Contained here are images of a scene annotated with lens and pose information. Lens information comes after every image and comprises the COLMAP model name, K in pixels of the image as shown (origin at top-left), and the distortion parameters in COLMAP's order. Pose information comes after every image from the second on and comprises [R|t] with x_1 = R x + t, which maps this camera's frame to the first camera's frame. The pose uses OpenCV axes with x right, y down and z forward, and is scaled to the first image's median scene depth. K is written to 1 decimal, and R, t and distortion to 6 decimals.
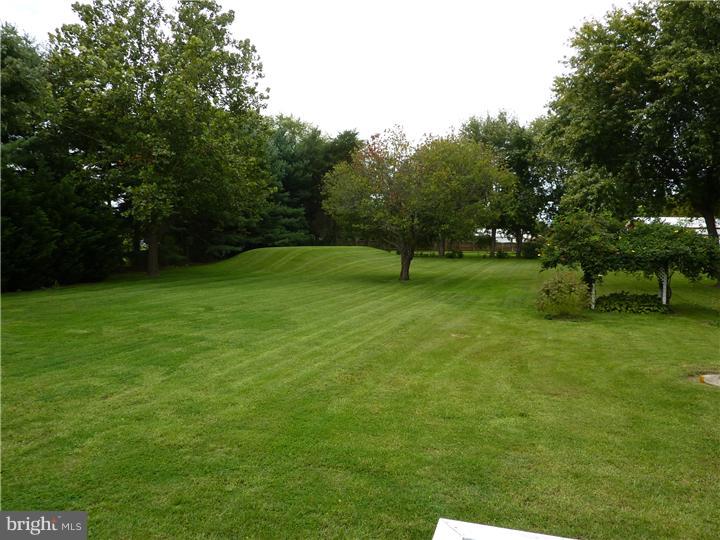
lens RADIAL K [[534.5, 0, 360.0], [0, 534.5, 270.0], [0, 0, 1]] dist [-0.027706, -0.005447]
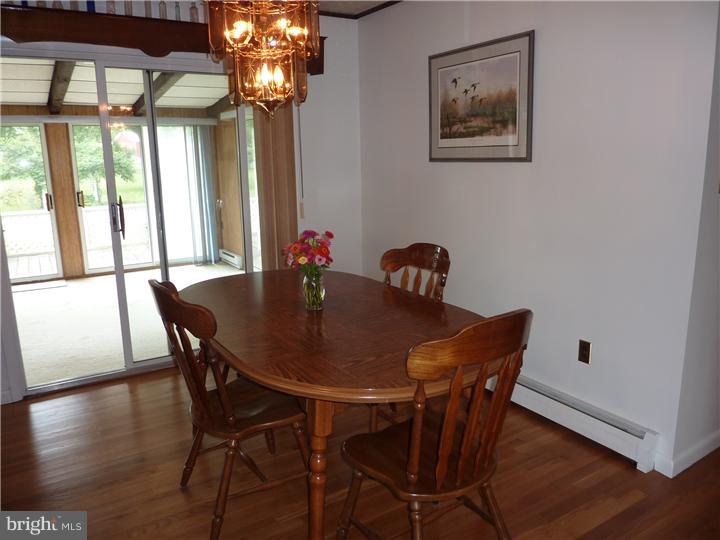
lens RADIAL K [[534.5, 0, 360.0], [0, 534.5, 270.0], [0, 0, 1]] dist [-0.027706, -0.005447]
pose [[0.646182, -0.175843, 0.742649, -0.046503], [0.055584, 0.981354, 0.183999, 0.015984], [-0.761156, -0.077617, 0.643907, -0.334736]]
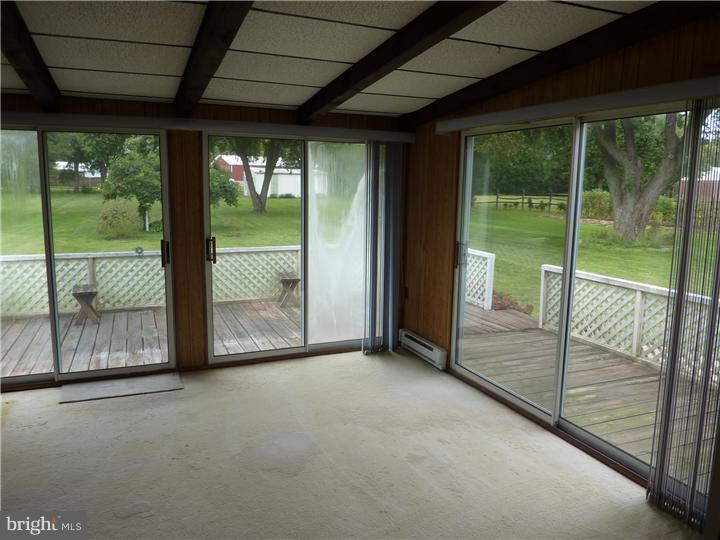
lens RADIAL K [[534.5, 0, 360.0], [0, 534.5, 270.0], [0, 0, 1]] dist [-0.027706, -0.005447]
pose [[0.755760, -0.100712, 0.647058, -0.010715], [0.021383, 0.991371, 0.129328, 0.007969], [-0.654499, -0.083905, 0.751392, -0.220881]]
